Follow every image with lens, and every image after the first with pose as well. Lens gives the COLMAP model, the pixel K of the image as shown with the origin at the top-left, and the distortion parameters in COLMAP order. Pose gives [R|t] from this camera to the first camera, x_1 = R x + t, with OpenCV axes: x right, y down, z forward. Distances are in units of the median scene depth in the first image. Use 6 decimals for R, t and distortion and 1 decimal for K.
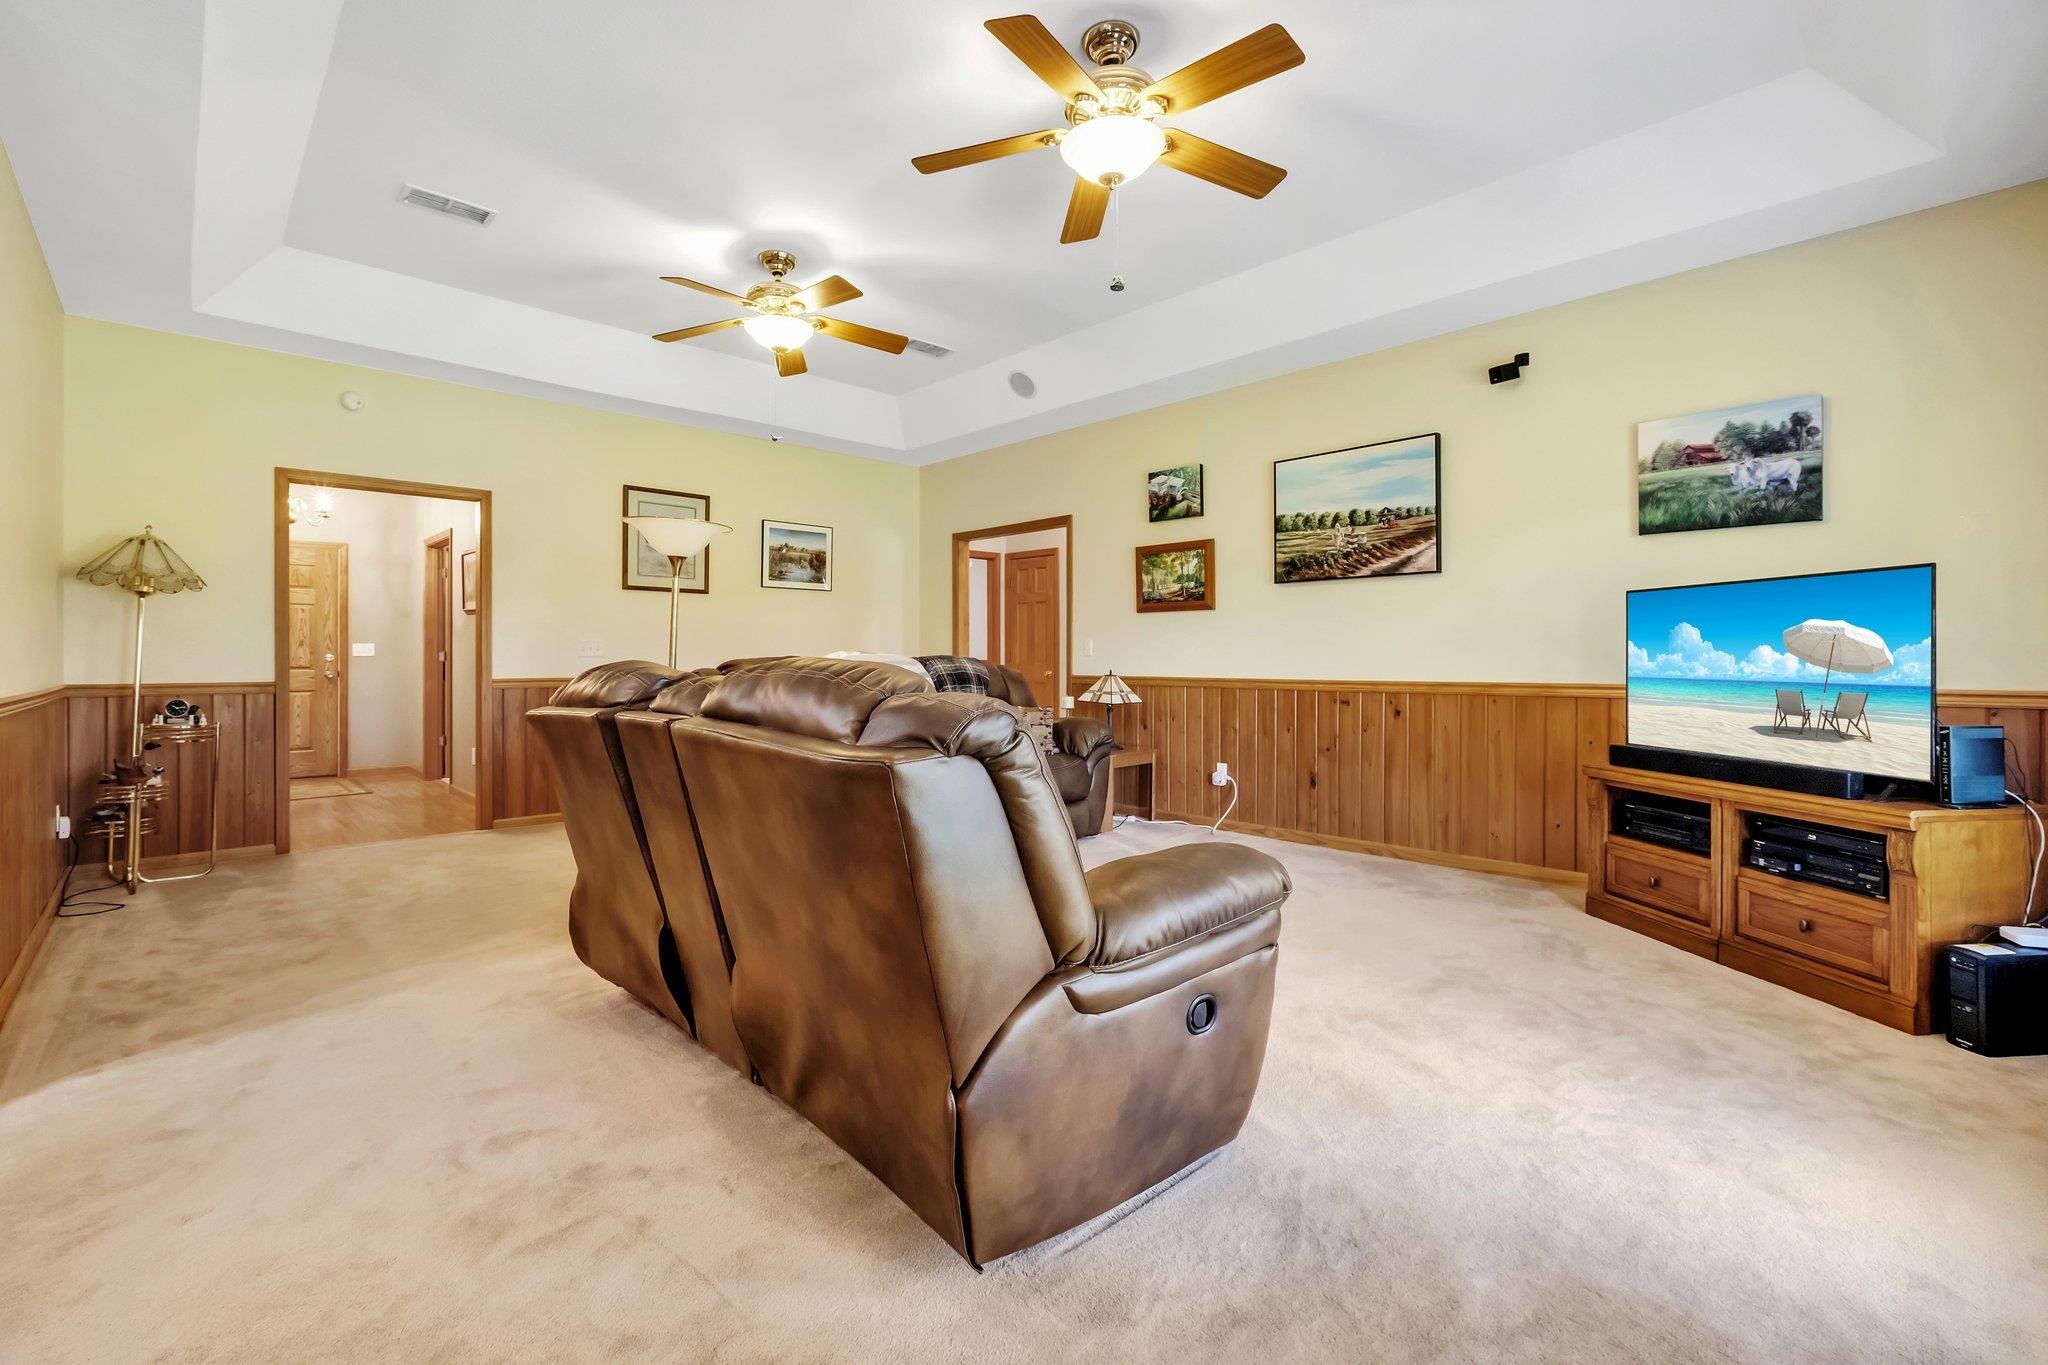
lens RADIAL K [[893.2, 0, 1018.8], [0, 893.2, 662.1], [0, 0, 1]] dist [-0.013369, 0.001573]
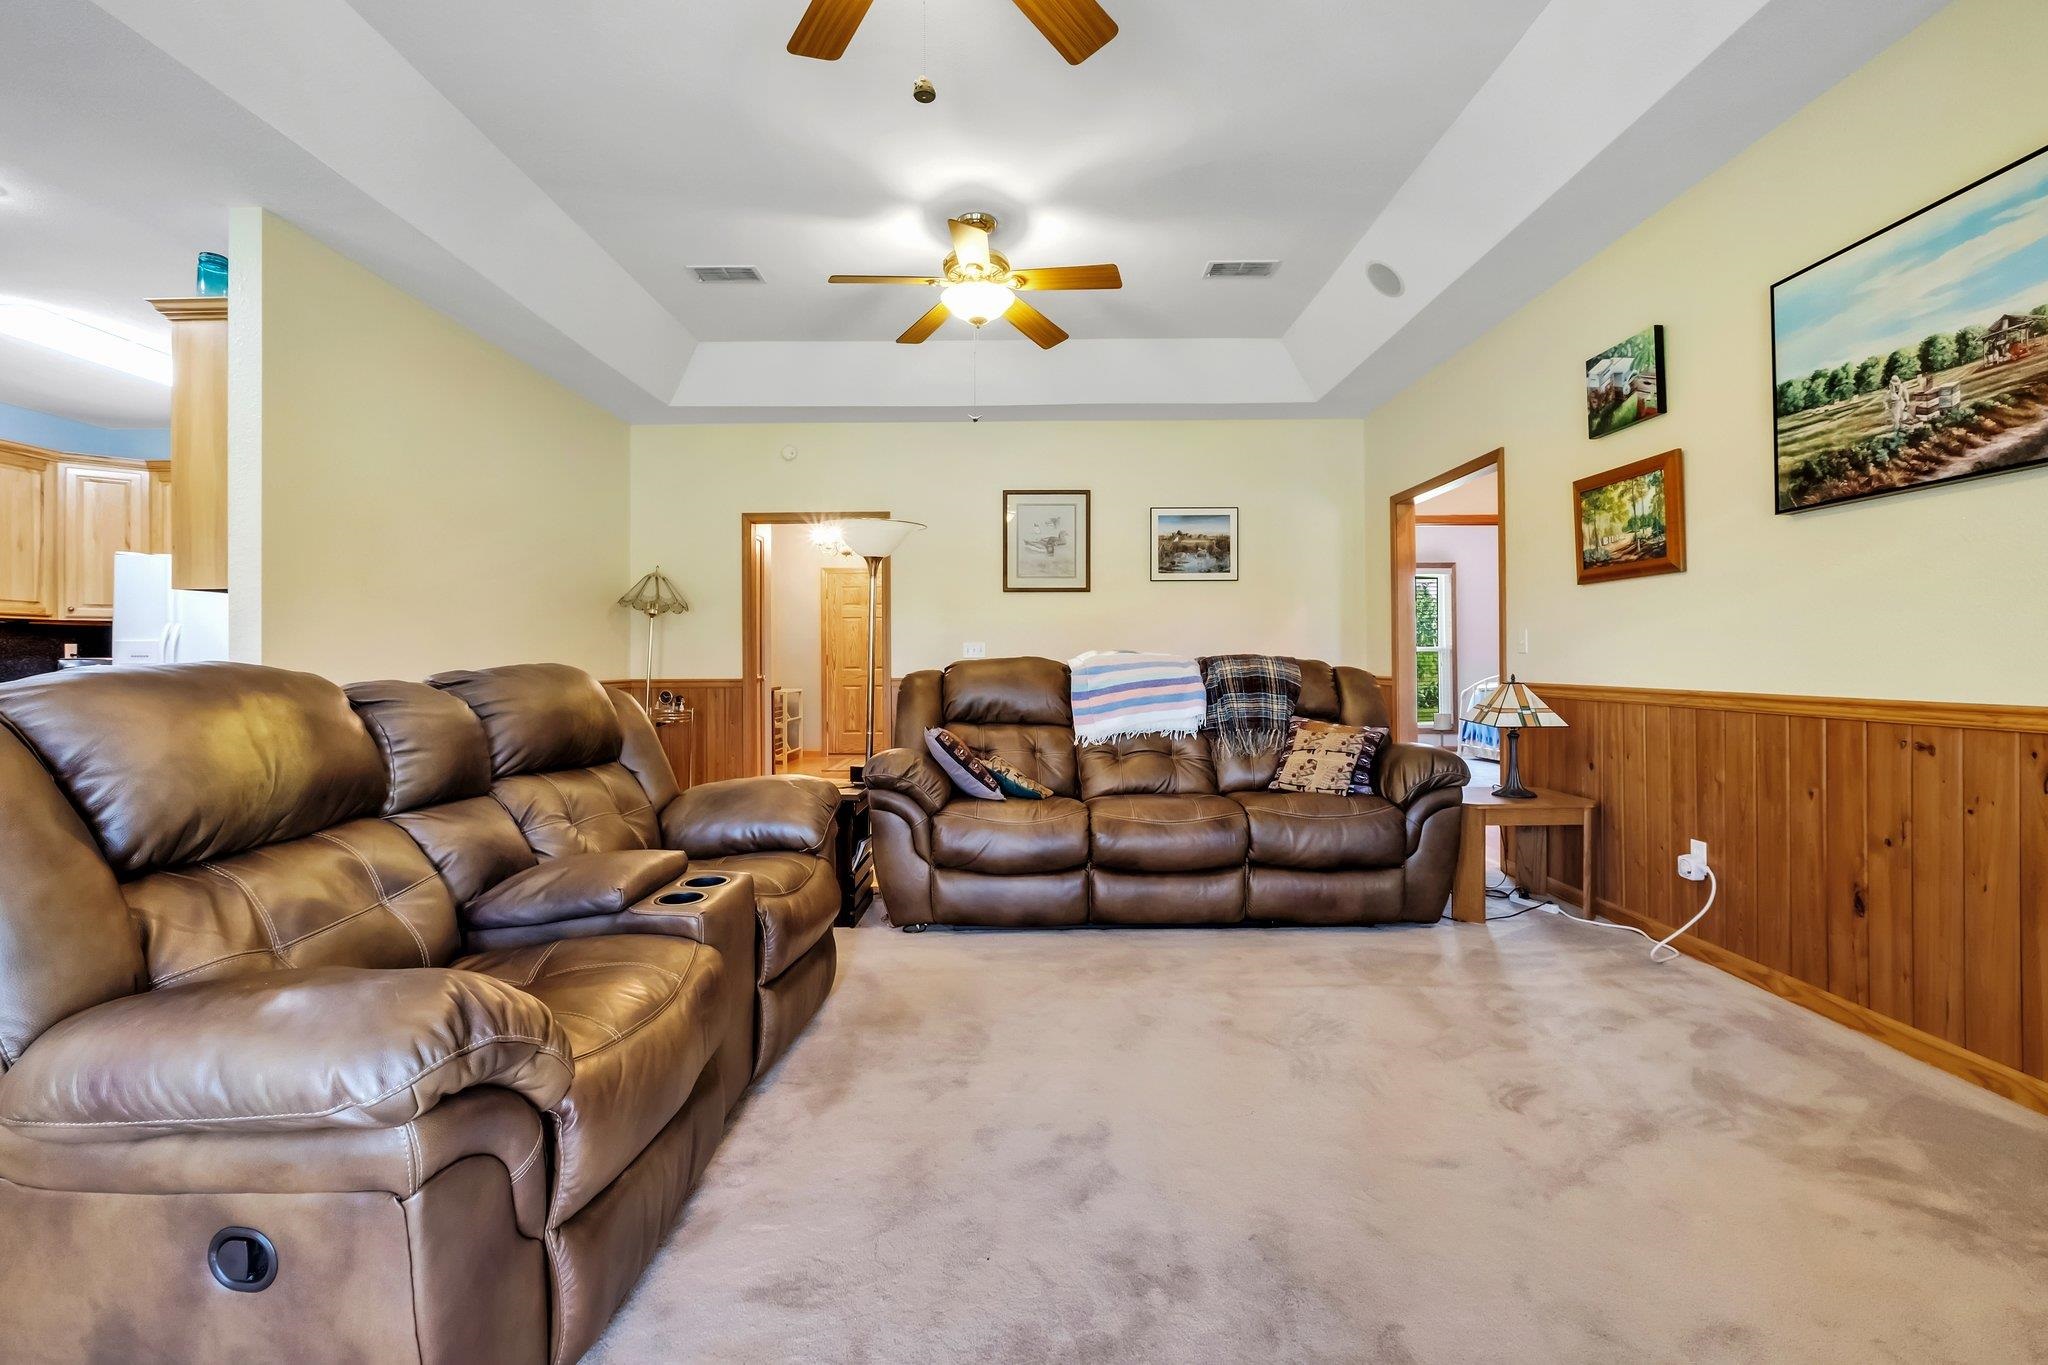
lens RADIAL K [[893.2, 0, 1018.1], [0, 893.2, 658.1], [0, 0, 1]] dist [-0.013369, 0.001573]
pose [[0.719197, -0.004057, -0.694795, 0.335507], [0.002597, 0.999992, -0.003150, -0.002601], [0.694802, 0.000461, 0.719201, 0.317679]]
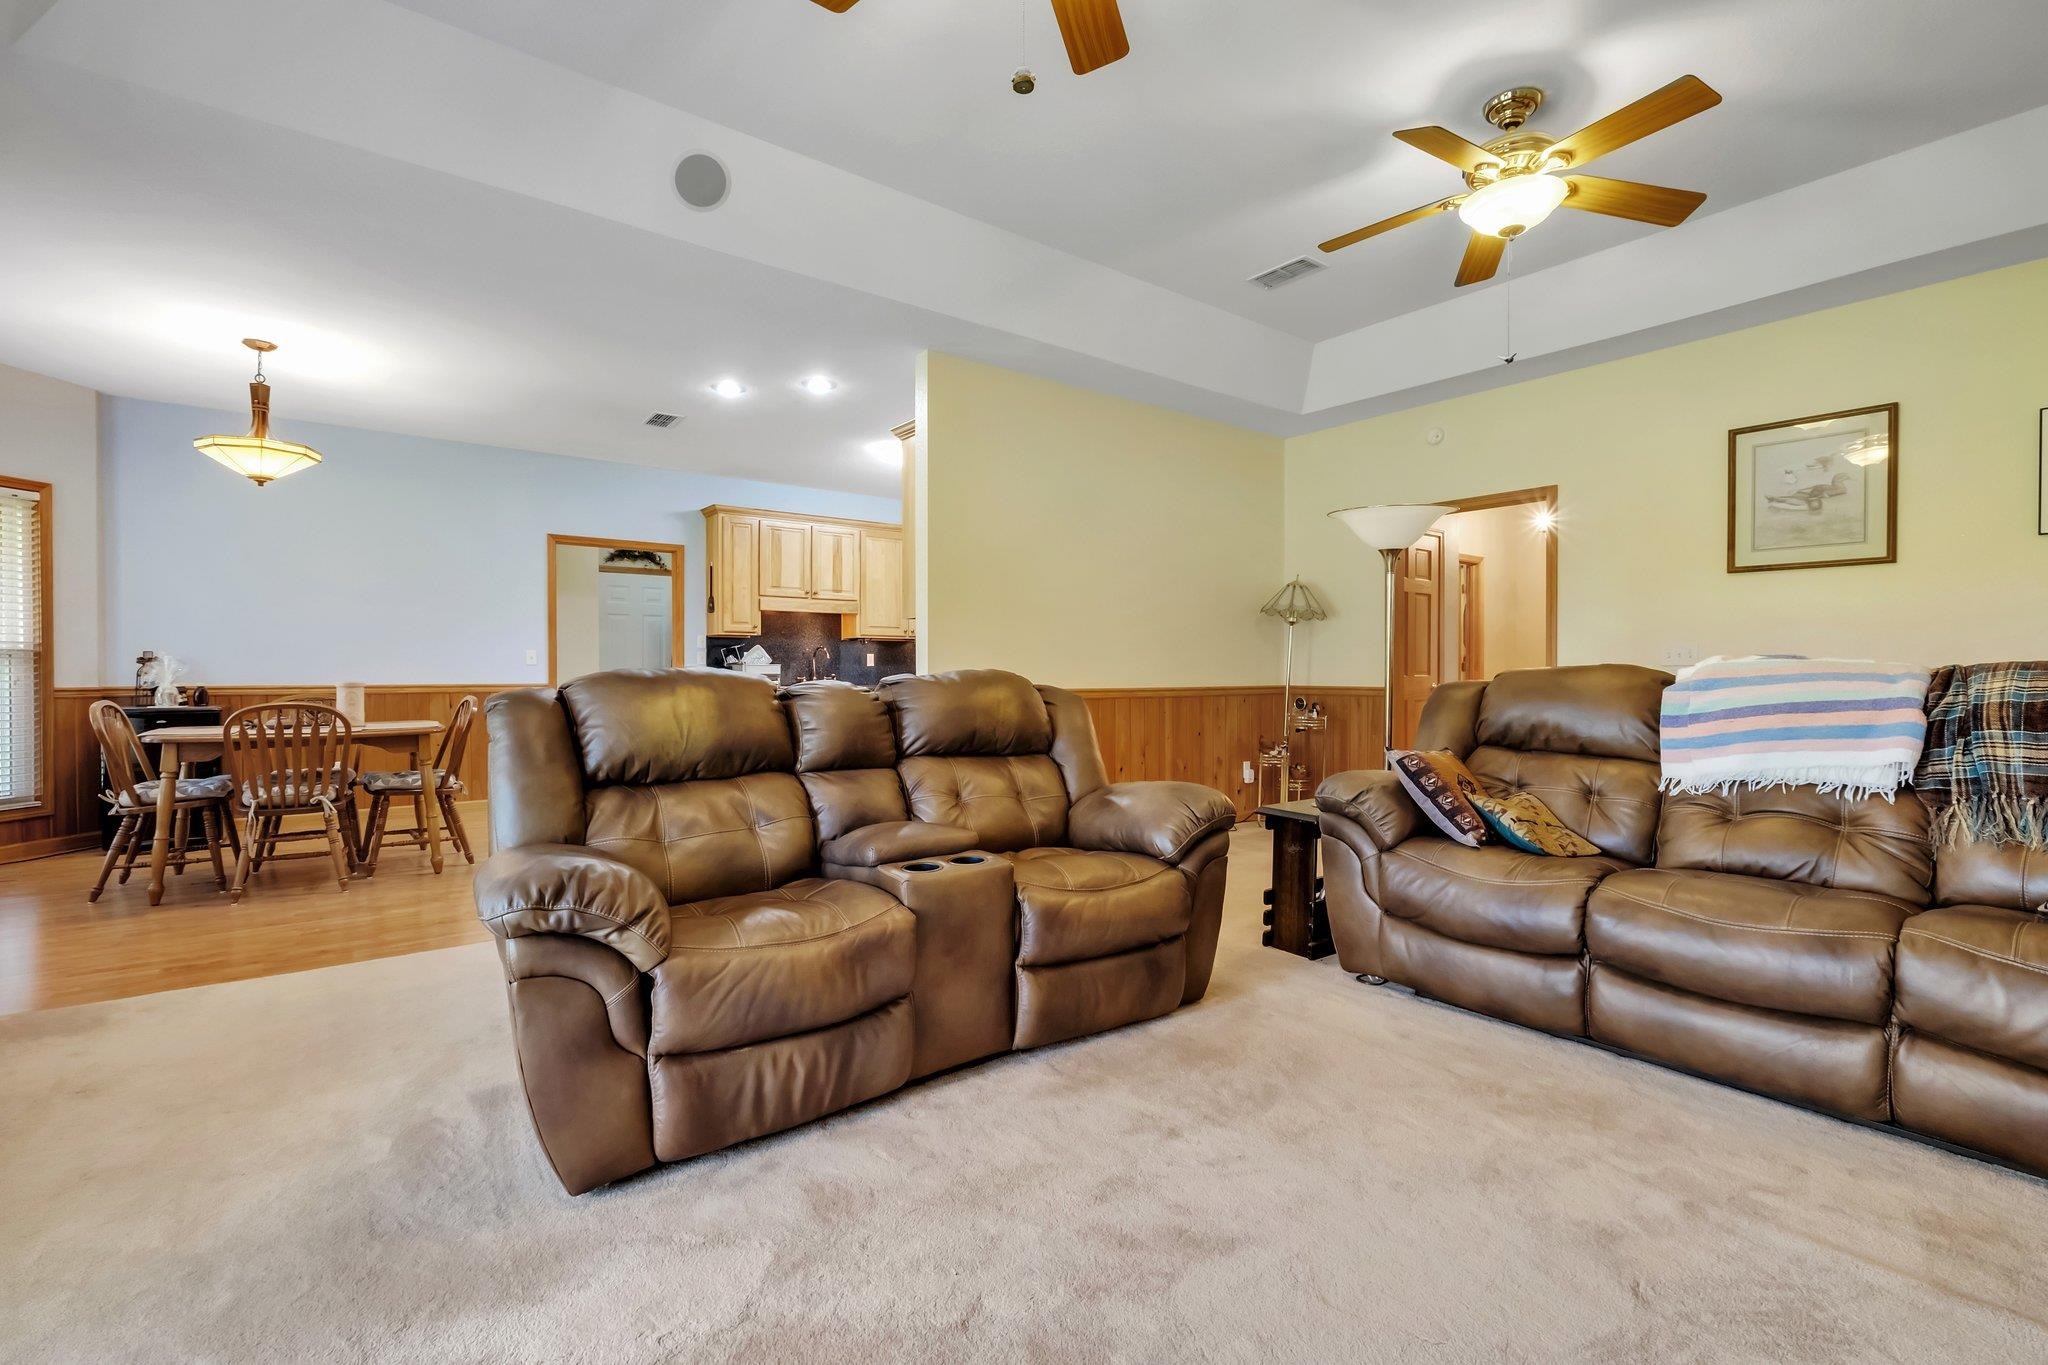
lens RADIAL K [[893.2, 0, 1010.0], [0, 893.2, 682.2], [0, 0, 1]] dist [-0.013369, 0.001573]
pose [[-0.111817, 0.015848, -0.993602, 0.410290], [-0.002673, 0.999864, 0.016249, -0.002985], [0.993725, 0.004472, -0.111759, 0.582648]]
